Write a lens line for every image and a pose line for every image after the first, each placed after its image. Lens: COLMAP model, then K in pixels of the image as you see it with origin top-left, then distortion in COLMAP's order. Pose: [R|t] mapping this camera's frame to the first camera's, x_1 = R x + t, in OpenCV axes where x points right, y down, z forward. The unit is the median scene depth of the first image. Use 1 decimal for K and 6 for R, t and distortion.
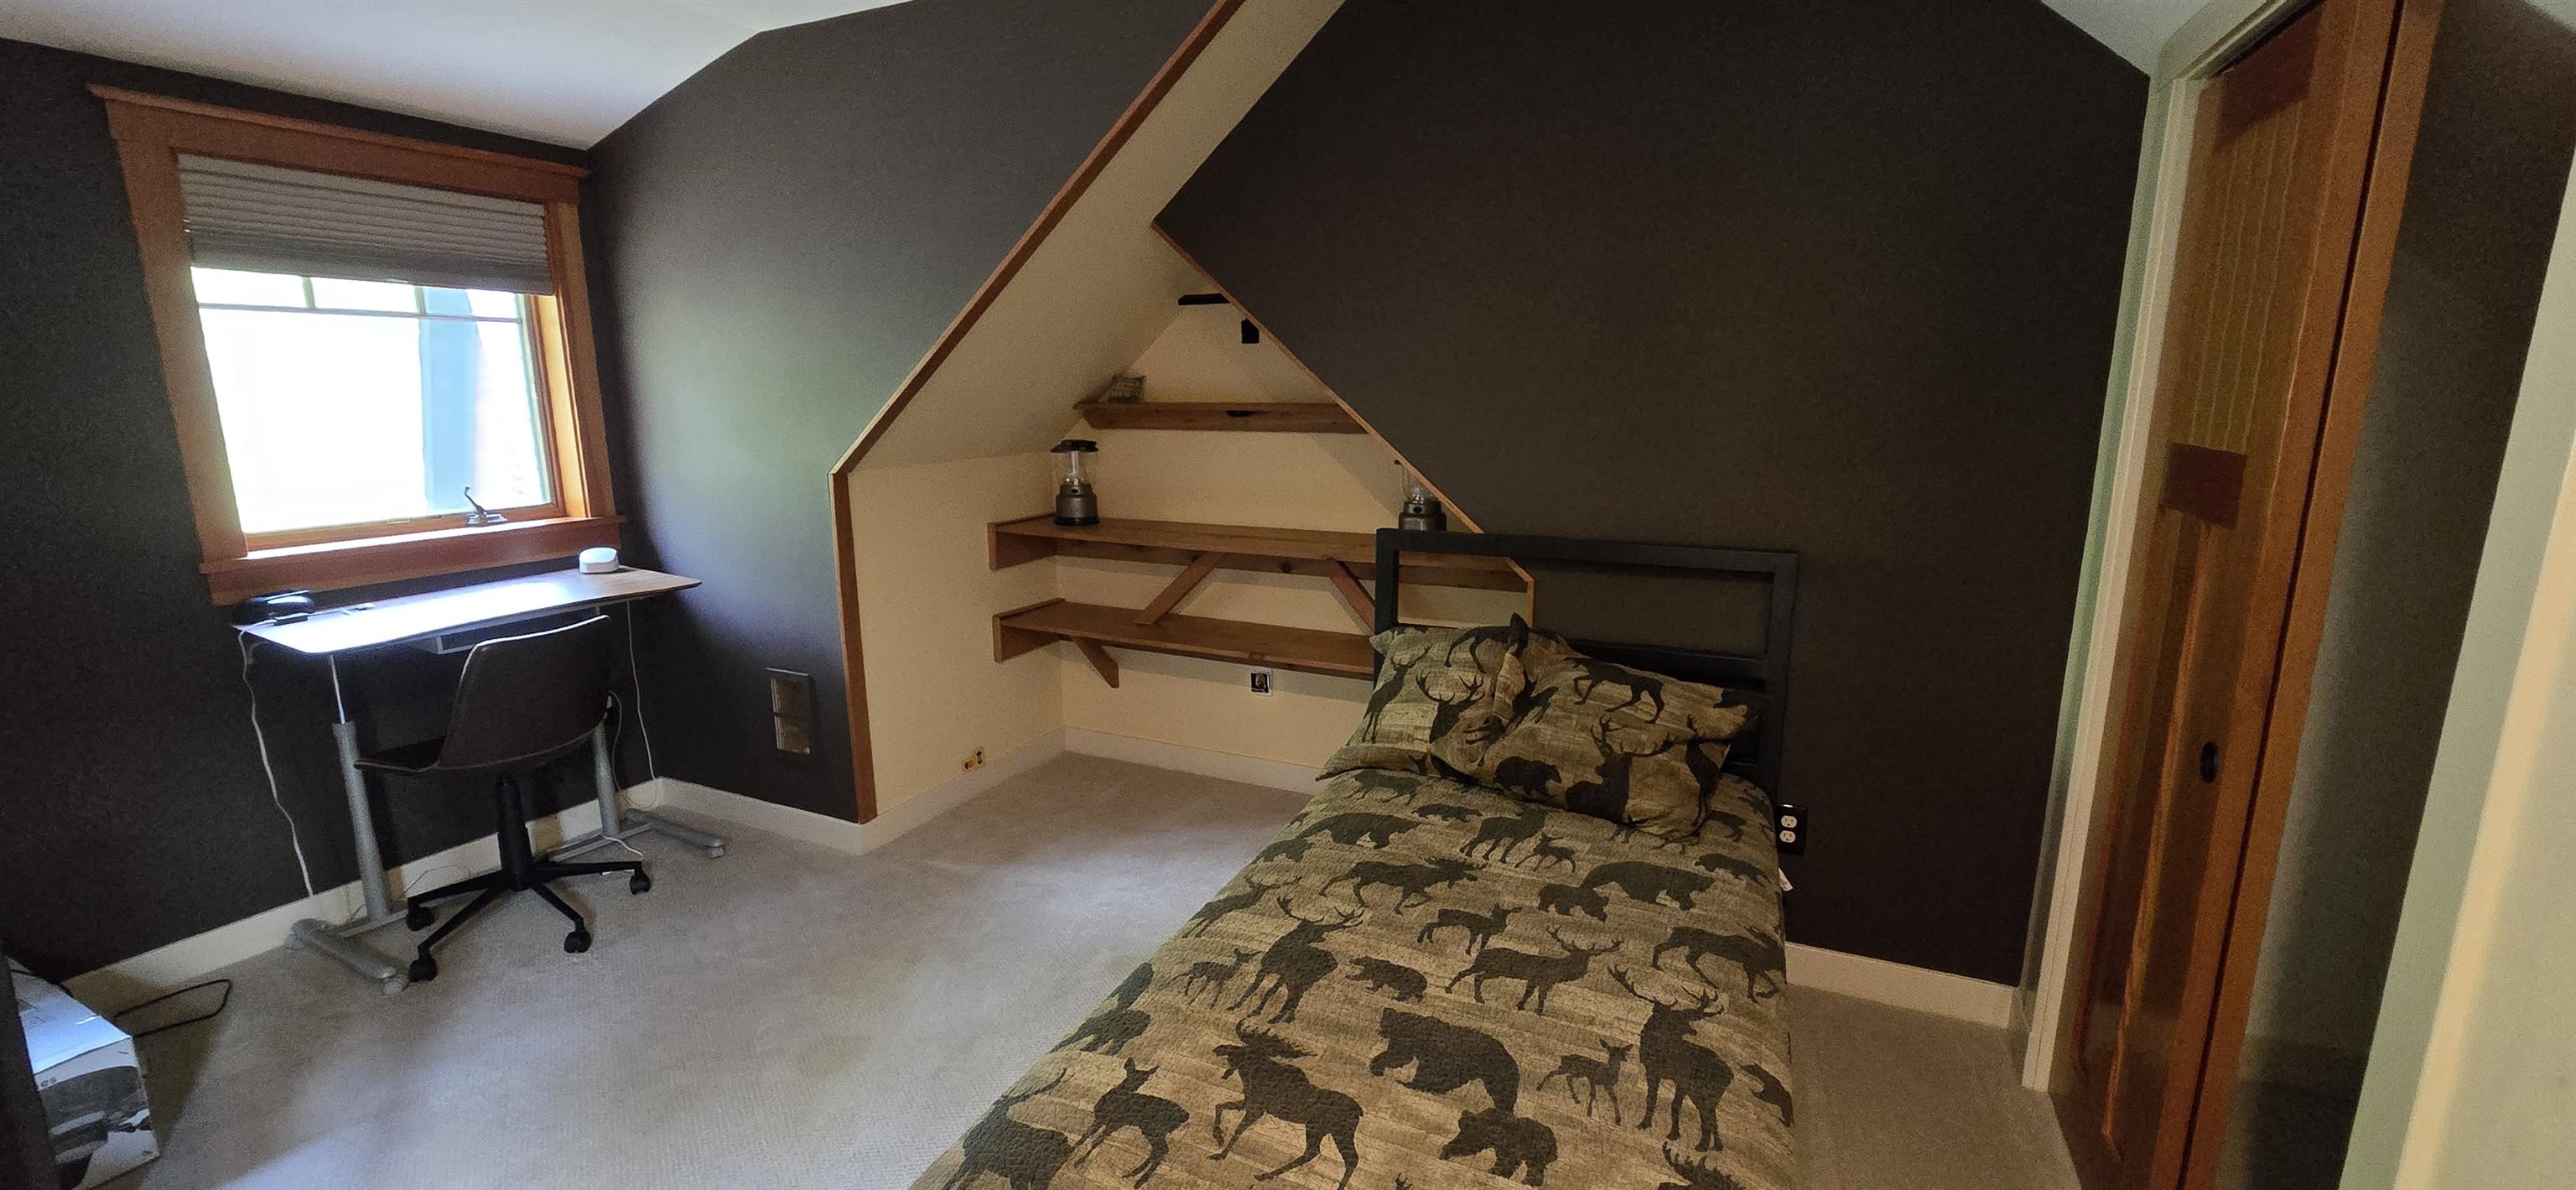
lens RADIAL K [[1064.9, 0, 1266.6], [0, 1064.9, 593.4], [0, 0, 1]] dist [0.000134, 0.000453]
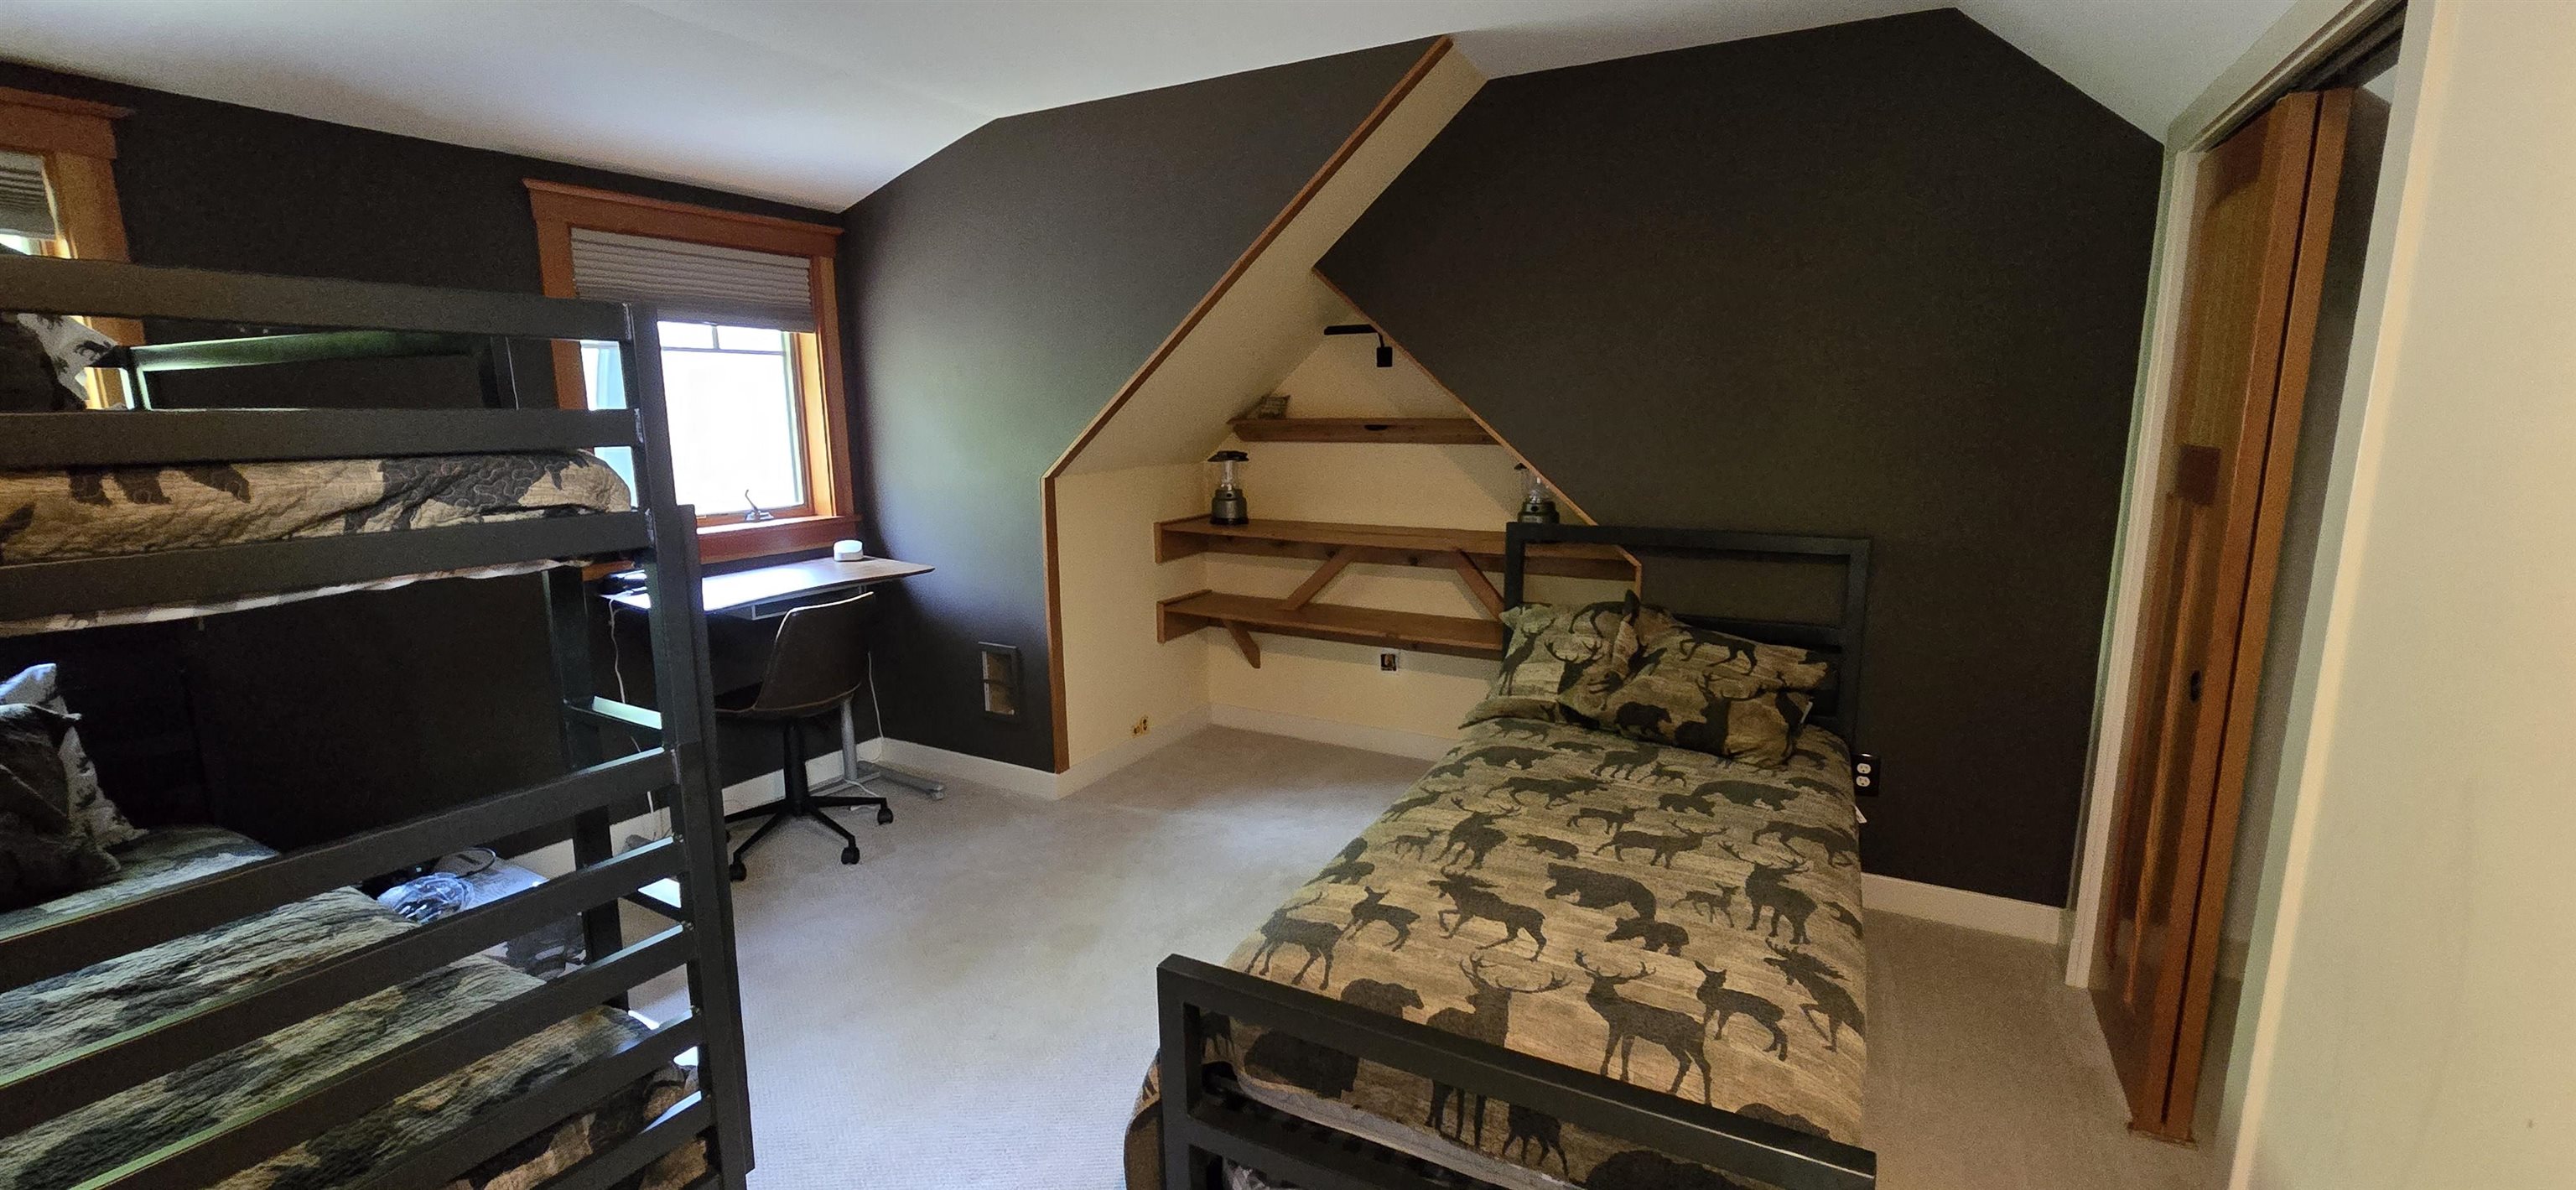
lens RADIAL K [[1064.9, 0, 1266.6], [0, 1064.9, 593.4], [0, 0, 1]] dist [0.000134, 0.000453]
pose [[0.998119, 0.004783, -0.061119, -0.103871], [-0.005919, 0.999813, -0.018420, 0.048713], [0.061020, 0.018747, 0.997960, -0.232164]]
